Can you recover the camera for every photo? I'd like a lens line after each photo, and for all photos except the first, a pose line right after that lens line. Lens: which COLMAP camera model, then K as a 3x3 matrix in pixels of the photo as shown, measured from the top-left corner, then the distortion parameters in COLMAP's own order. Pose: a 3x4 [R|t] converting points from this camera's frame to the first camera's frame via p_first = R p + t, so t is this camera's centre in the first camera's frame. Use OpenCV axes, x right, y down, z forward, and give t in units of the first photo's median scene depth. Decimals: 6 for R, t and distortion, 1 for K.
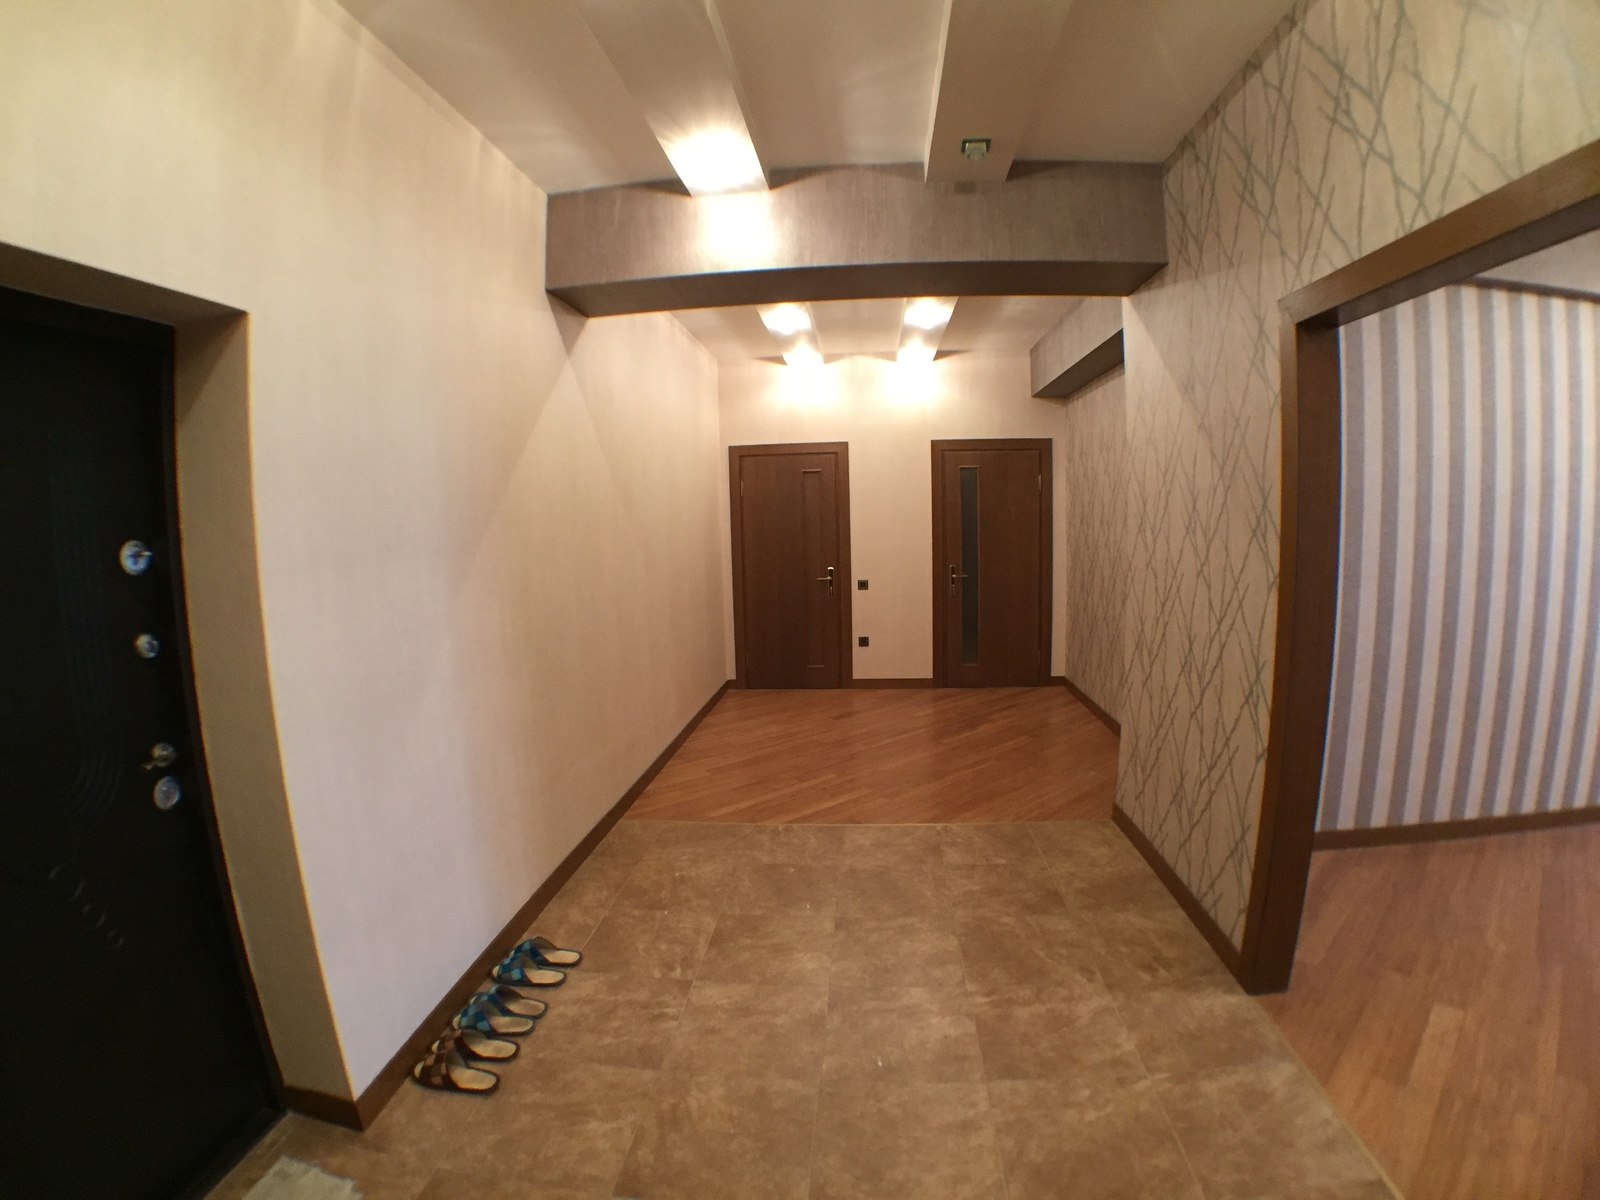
lens RADIAL K [[796.8, 0, 795.5], [0, 796.8, 603.4], [0, 0, 1]] dist [-0.169922, 0.027288]
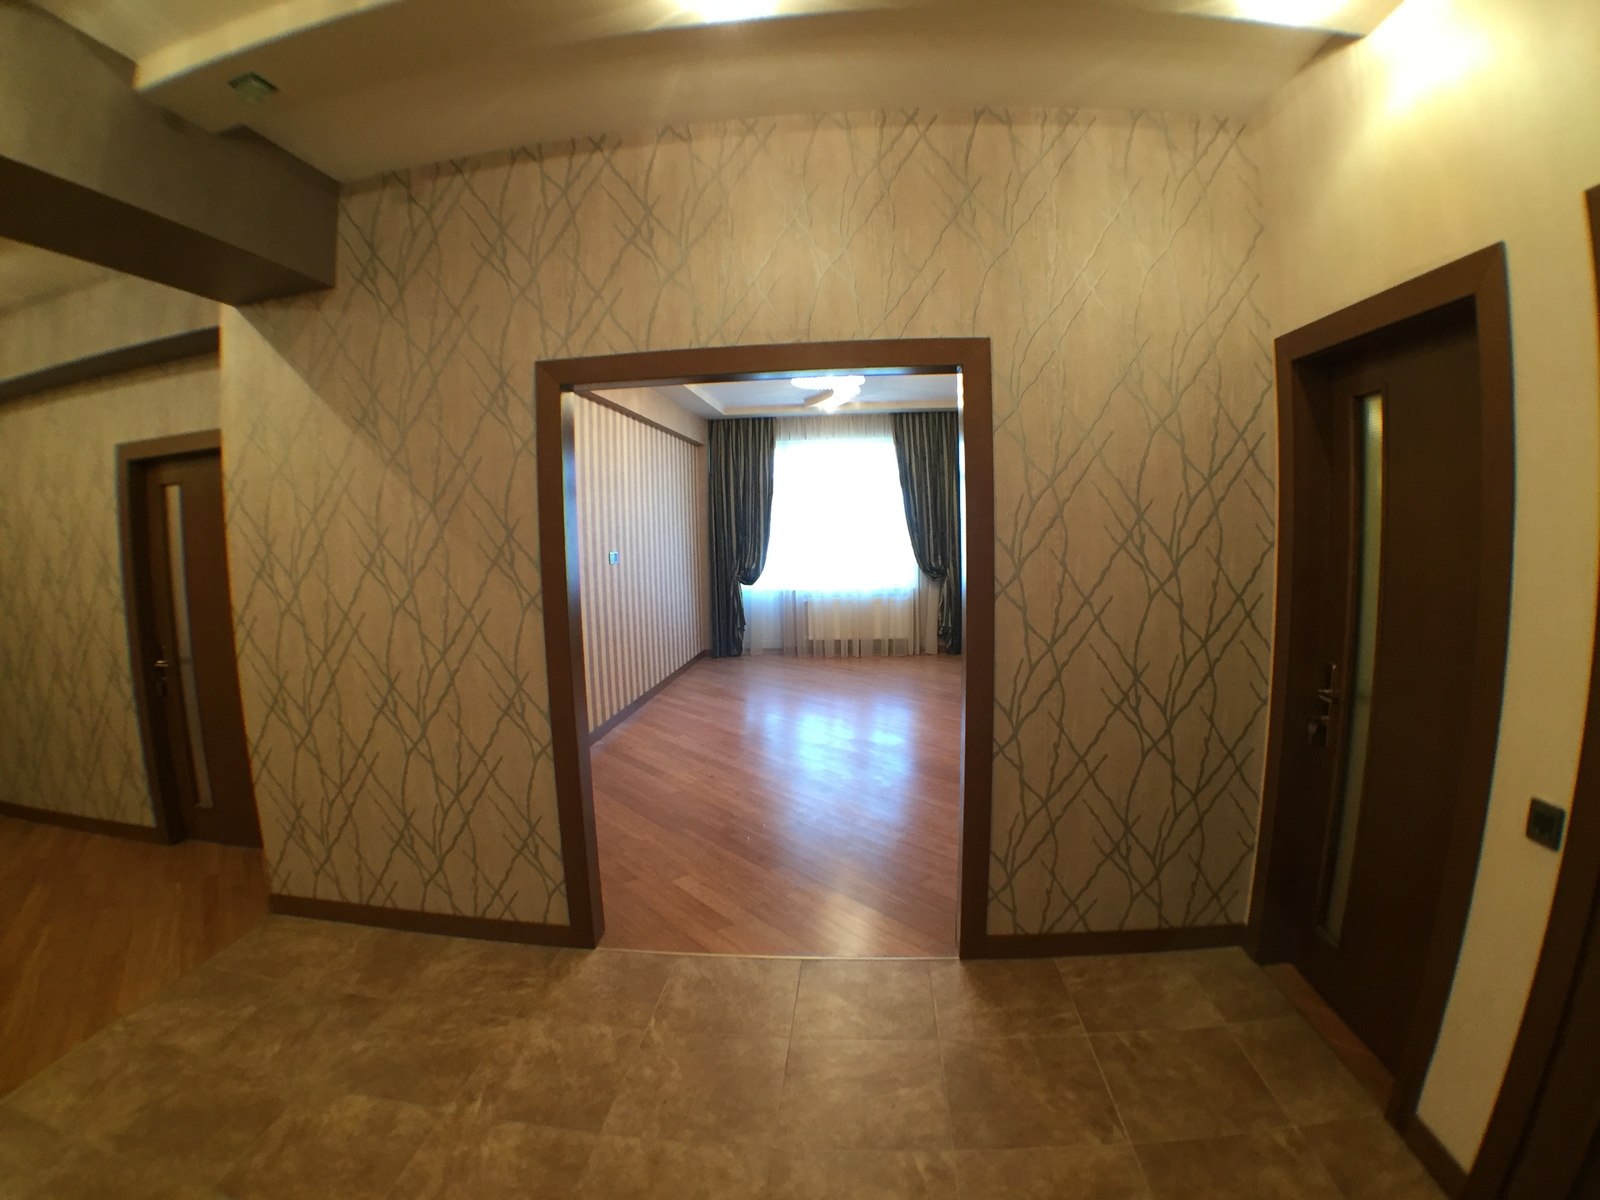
lens RADIAL K [[796.8, 0, 795.5], [0, 796.8, 603.4], [0, 0, 1]] dist [-0.169922, 0.027288]
pose [[-0.019644, -0.075351, 0.996964, -0.499113], [0.141255, 0.986945, 0.077377, -0.054042], [-0.989778, 0.142347, -0.008744, 0.519508]]
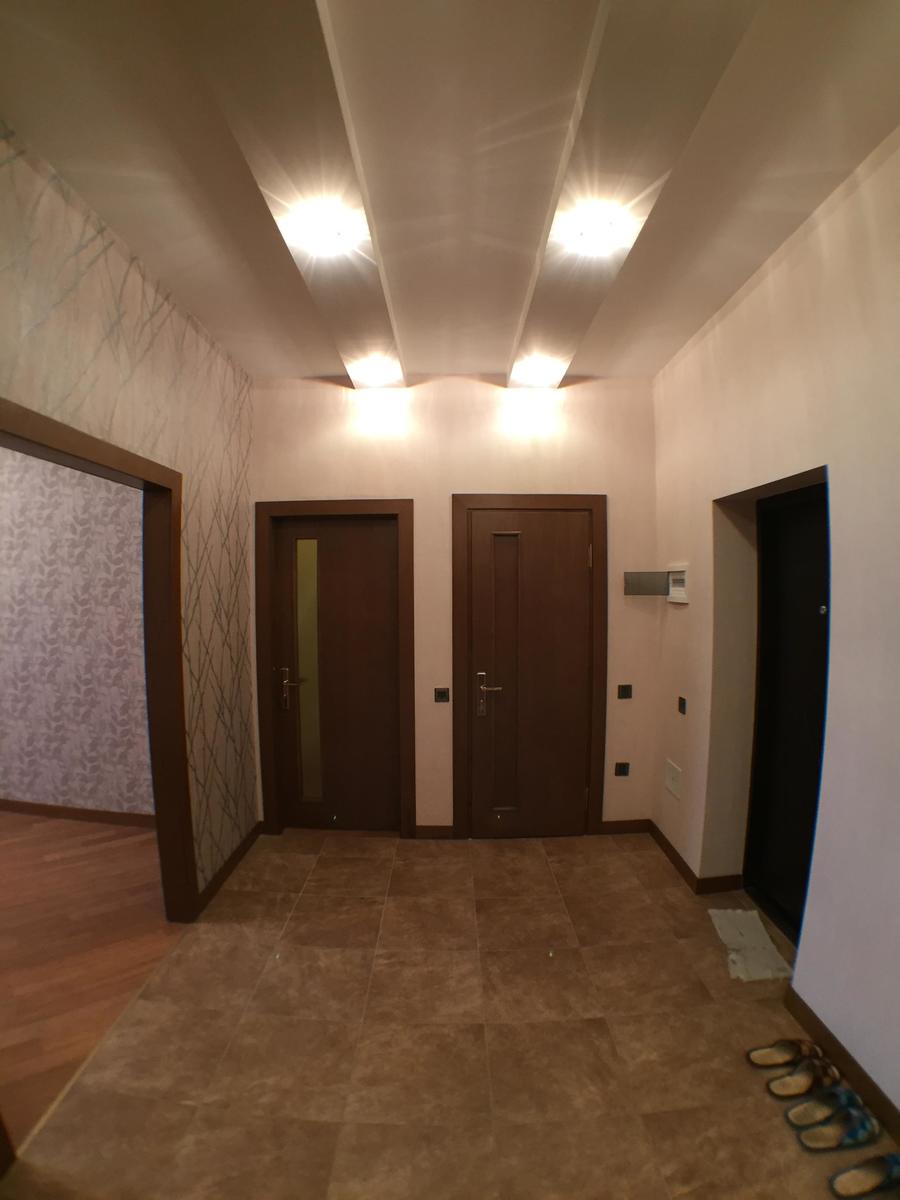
lens RADIAL K [[584.3, 0, 449.7], [0, 584.3, 615.9], [0, 0, 1]] dist [-0.074977, 0.001141]
pose [[-0.994958, 0.033297, -0.094602, 0.118270], [0.017405, 0.986292, 0.164089, -0.182295], [0.098769, 0.161615, -0.981899, 1.339377]]
